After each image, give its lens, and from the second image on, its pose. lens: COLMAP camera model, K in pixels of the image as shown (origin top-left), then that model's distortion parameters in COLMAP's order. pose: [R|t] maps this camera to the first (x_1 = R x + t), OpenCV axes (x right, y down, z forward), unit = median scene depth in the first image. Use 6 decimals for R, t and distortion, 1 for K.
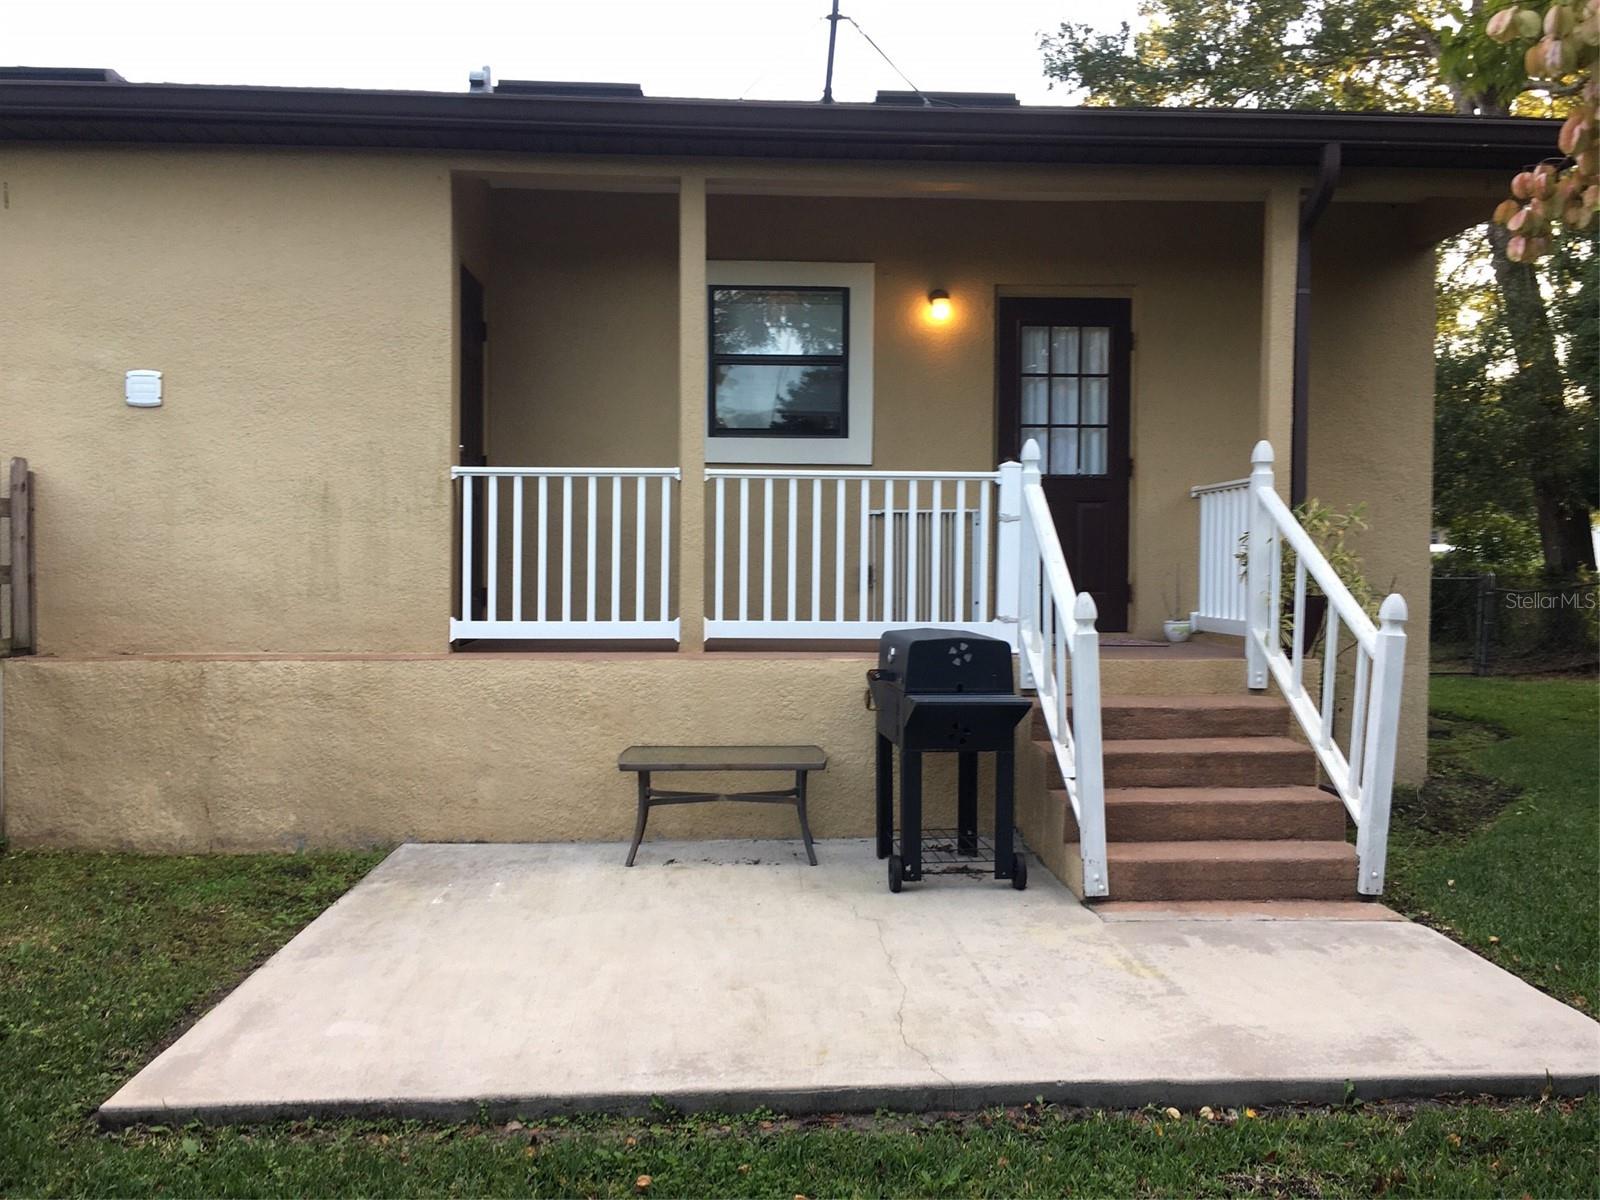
lens RADIAL K [[1330.1, 0, 800.0], [0, 1330.1, 600.0], [0, 0, 1]] dist [0.042272, -0.092462]
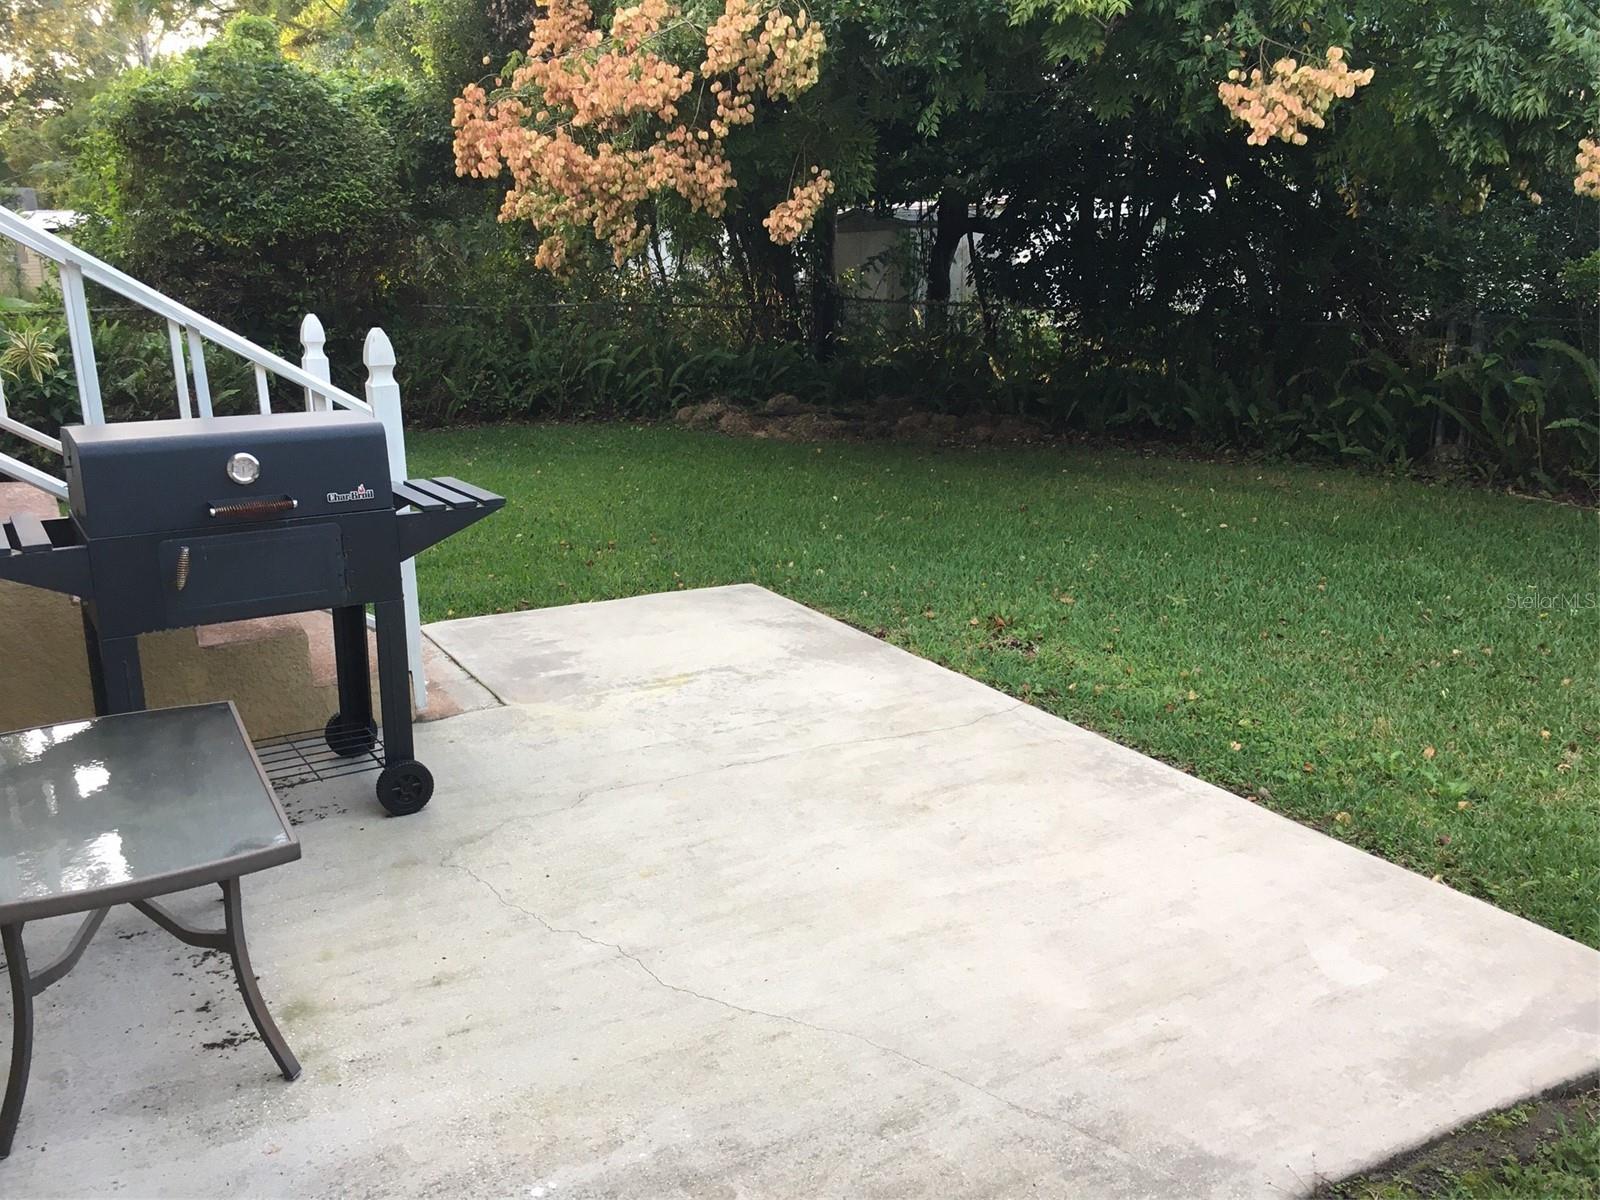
lens RADIAL K [[1330.1, 0, 800.0], [0, 1330.1, 600.0], [0, 0, 1]] dist [0.042272, -0.092462]
pose [[-0.404378, -0.233726, 0.884223, -0.759680], [0.060716, 0.957802, 0.280941, -0.077624], [-0.912574, 0.167293, -0.373123, 1.421612]]
